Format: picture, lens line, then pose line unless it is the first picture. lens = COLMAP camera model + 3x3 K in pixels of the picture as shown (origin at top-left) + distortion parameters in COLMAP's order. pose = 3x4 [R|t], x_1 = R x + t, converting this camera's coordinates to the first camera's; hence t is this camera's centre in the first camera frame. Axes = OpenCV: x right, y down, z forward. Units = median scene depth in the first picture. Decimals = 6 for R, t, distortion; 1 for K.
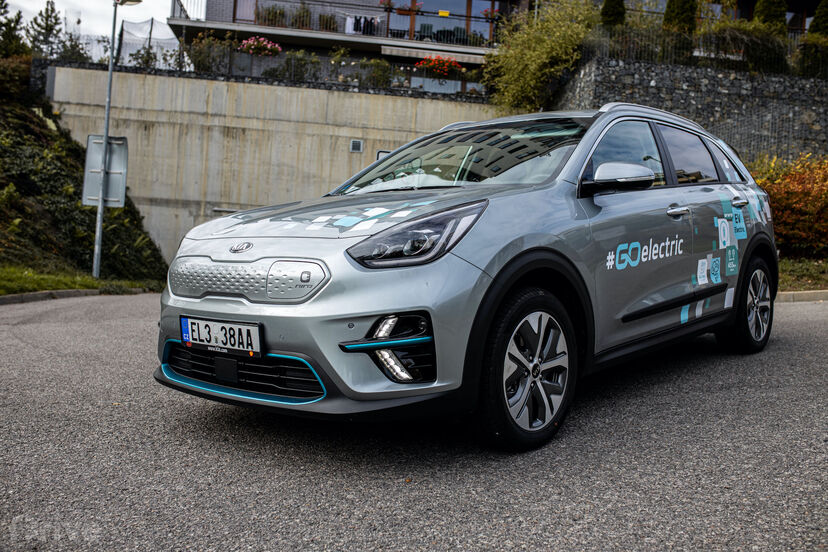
lens RADIAL K [[803.5, 0, 412.3], [0, 803.5, 273.3], [0, 0, 1]] dist [-0.031592, 0.000000]
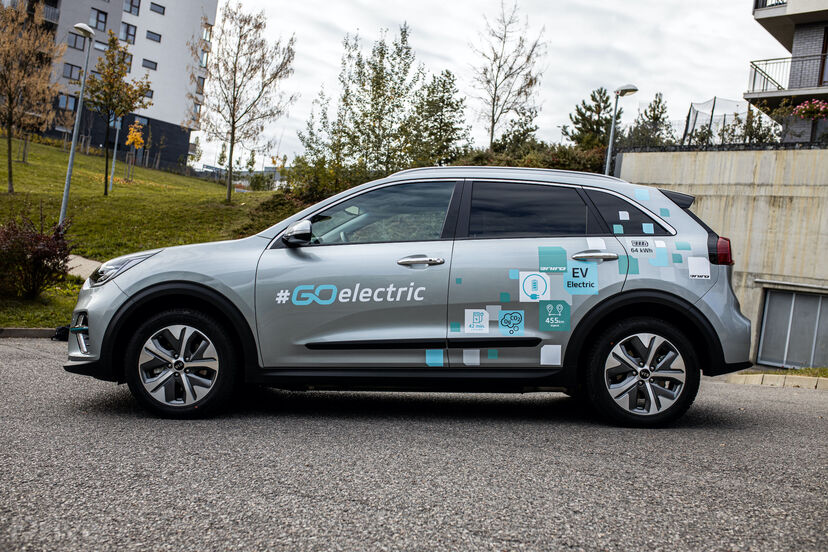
lens RADIAL K [[803.5, 0, 410.2], [0, 803.5, 278.1], [0, 0, 1]] dist [-0.031592, 0.000000]
pose [[0.619416, 0.014707, -0.784925, 0.257681], [-0.084626, 0.995249, -0.048134, -0.000217], [0.780488, 0.096240, 0.617718, 0.069264]]
